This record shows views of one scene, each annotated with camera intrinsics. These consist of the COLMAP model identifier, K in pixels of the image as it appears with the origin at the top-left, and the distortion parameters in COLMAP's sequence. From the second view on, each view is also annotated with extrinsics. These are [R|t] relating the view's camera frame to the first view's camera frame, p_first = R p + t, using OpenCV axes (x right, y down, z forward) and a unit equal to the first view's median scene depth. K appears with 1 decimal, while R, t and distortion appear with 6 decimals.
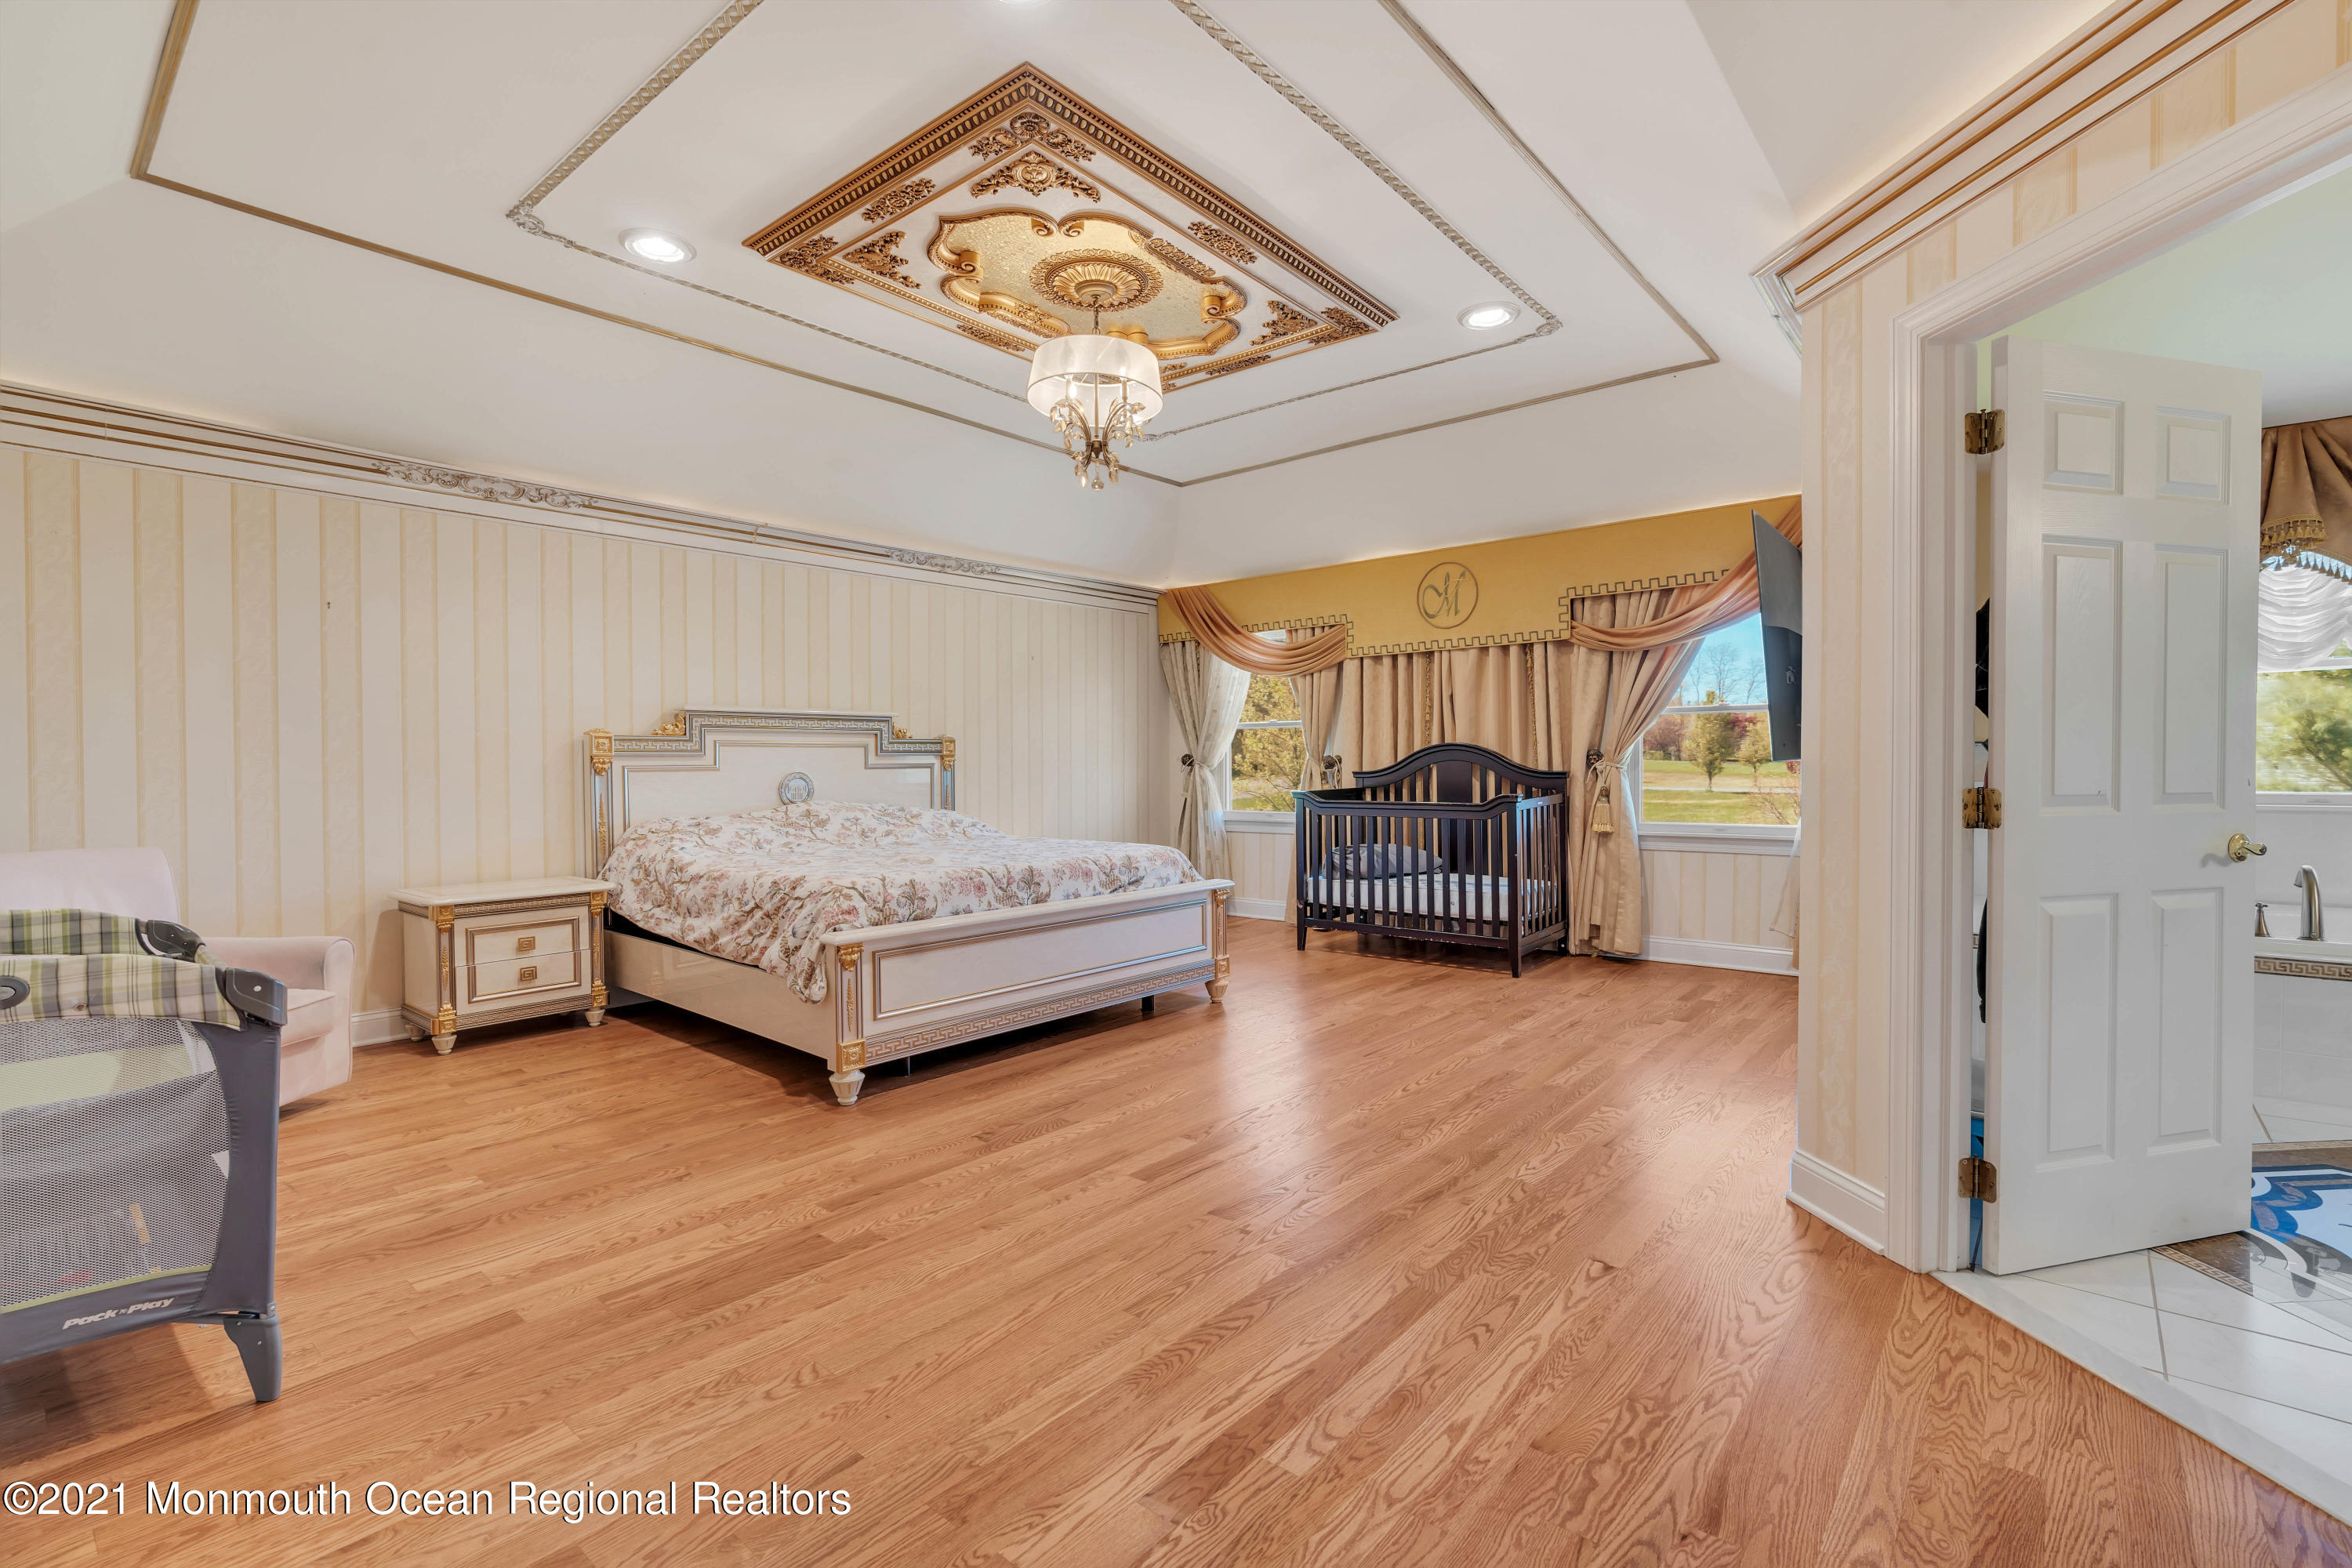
lens RADIAL K [[1054.6, 0, 1174.7], [0, 1054.6, 786.3], [0, 0, 1]] dist [-0.010744, 0.002217]
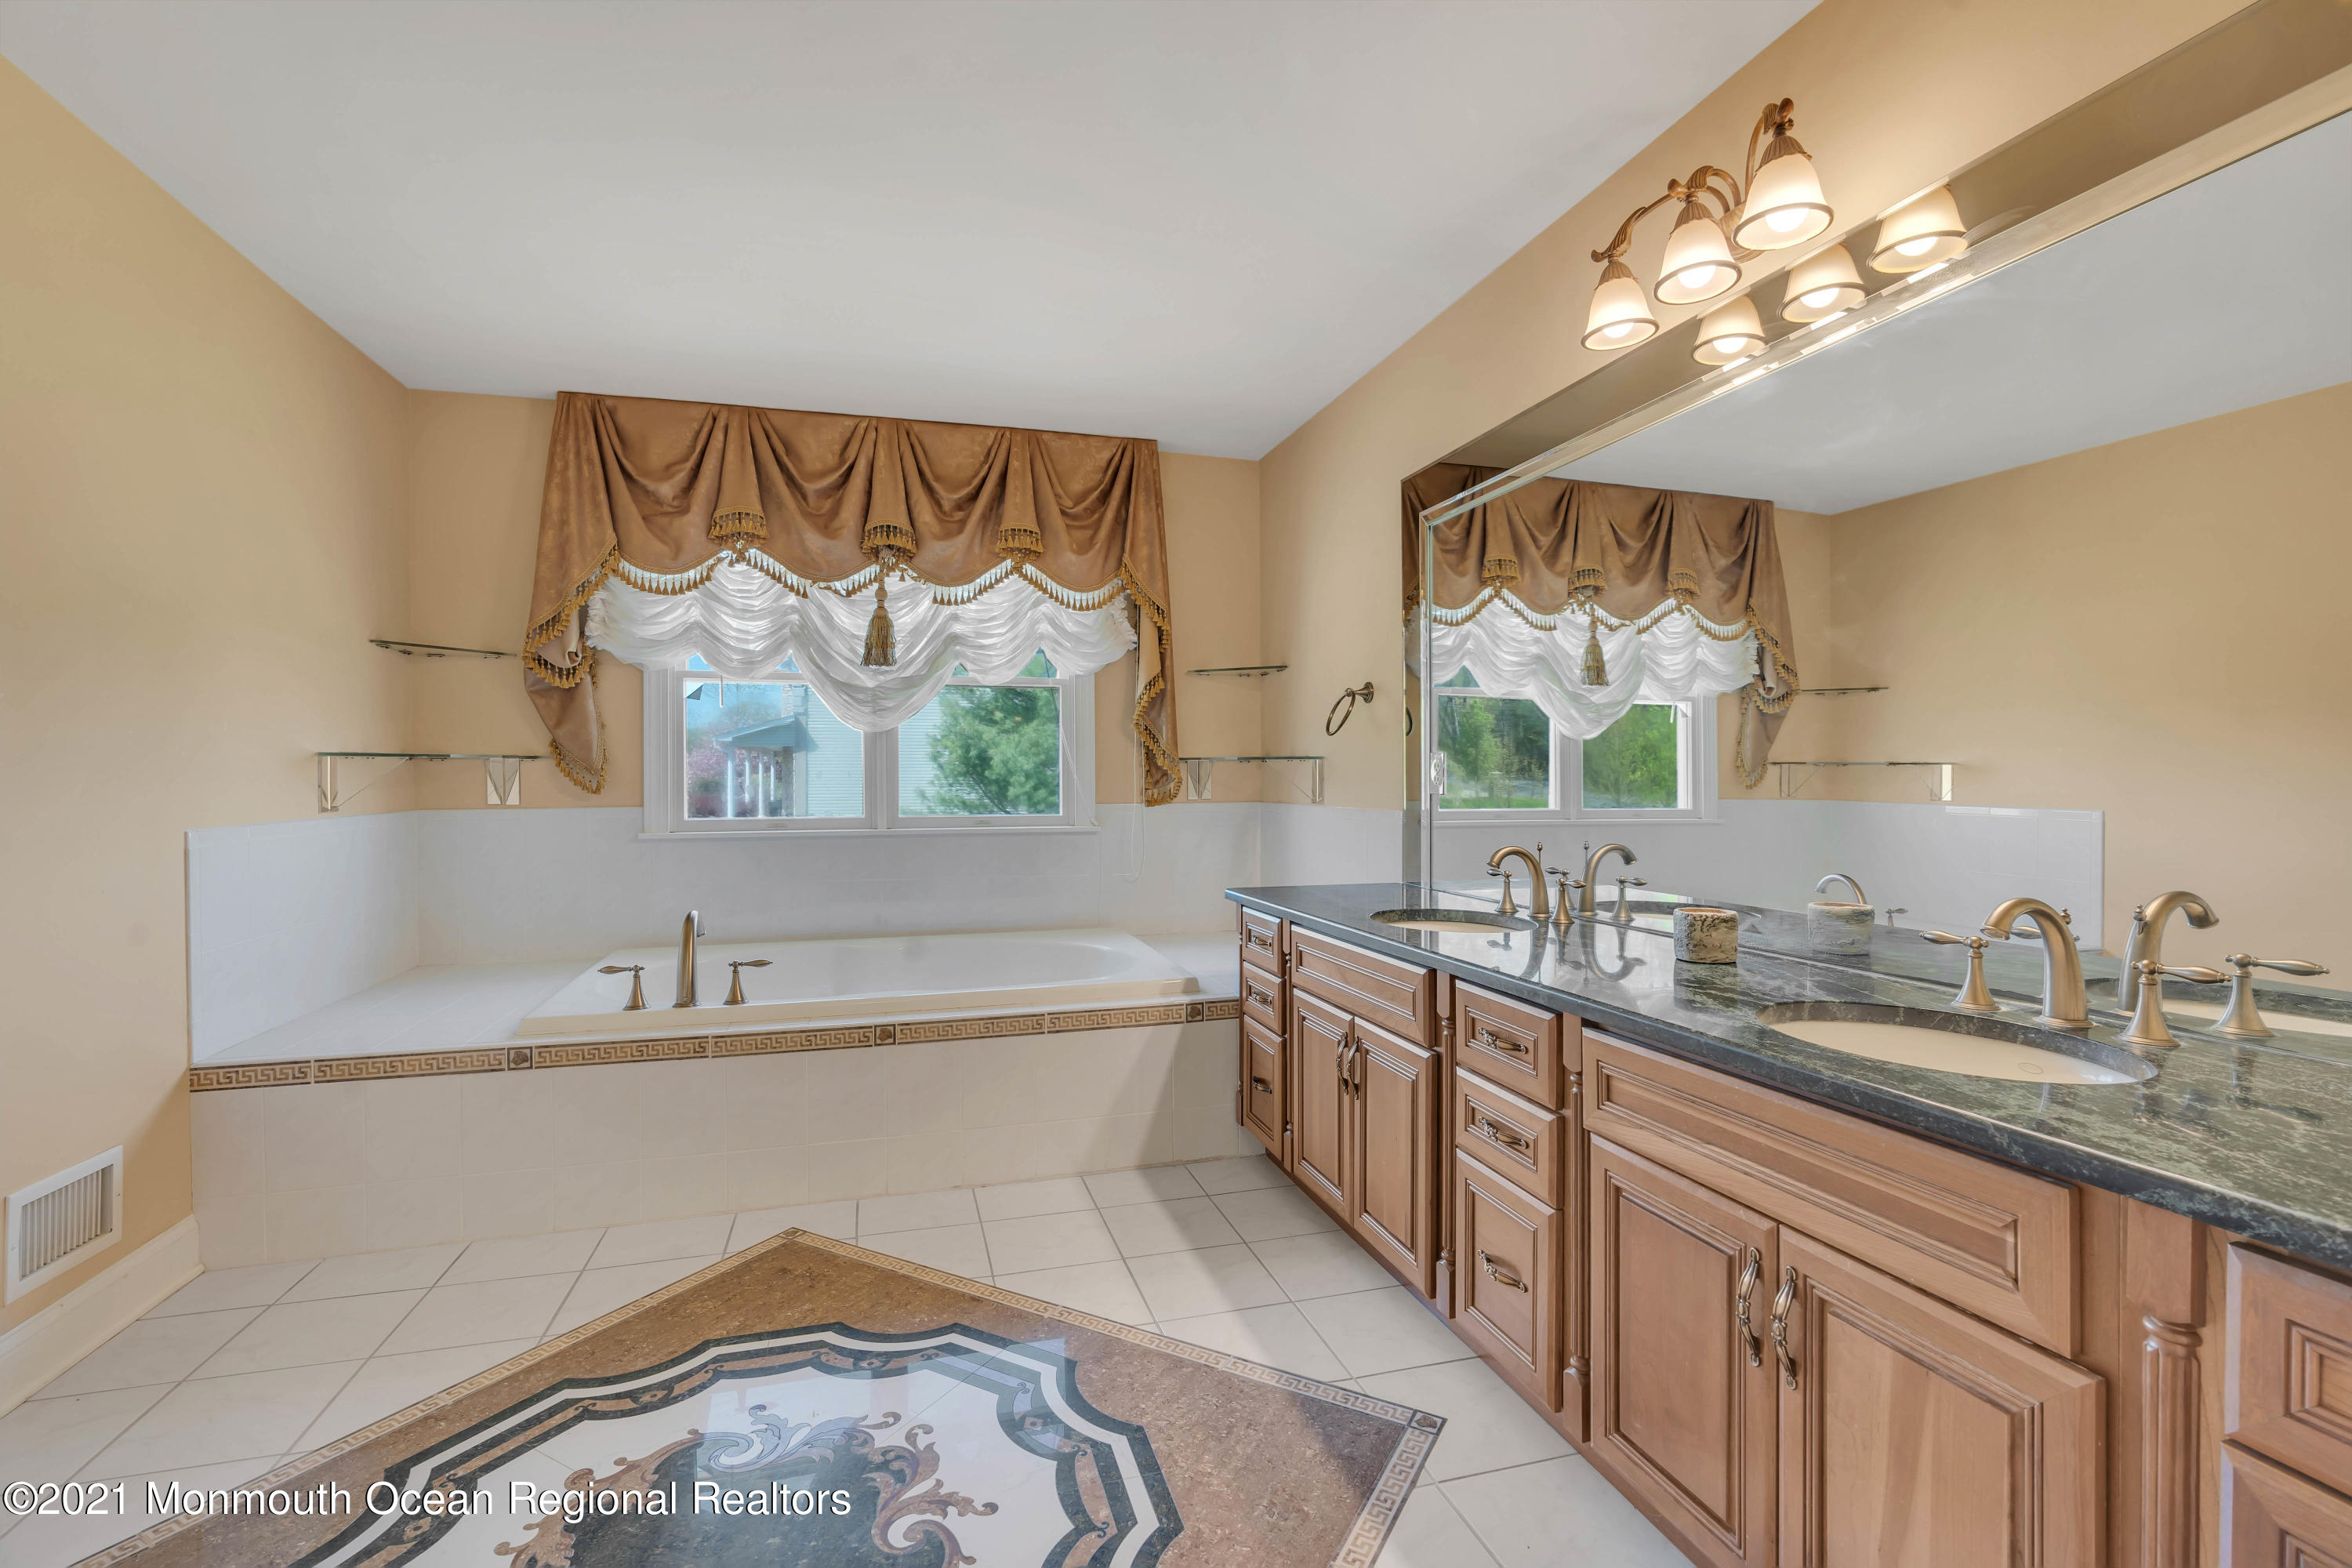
lens RADIAL K [[1054.6, 0, 1179.3], [0, 1054.6, 785.0], [0, 0, 1]] dist [-0.010744, 0.002217]
pose [[0.553368, -0.002380, 0.832933, 0.531733], [0.017307, 0.999813, -0.008642, -0.008076], [-0.832757, 0.019197, 0.553306, 0.198310]]
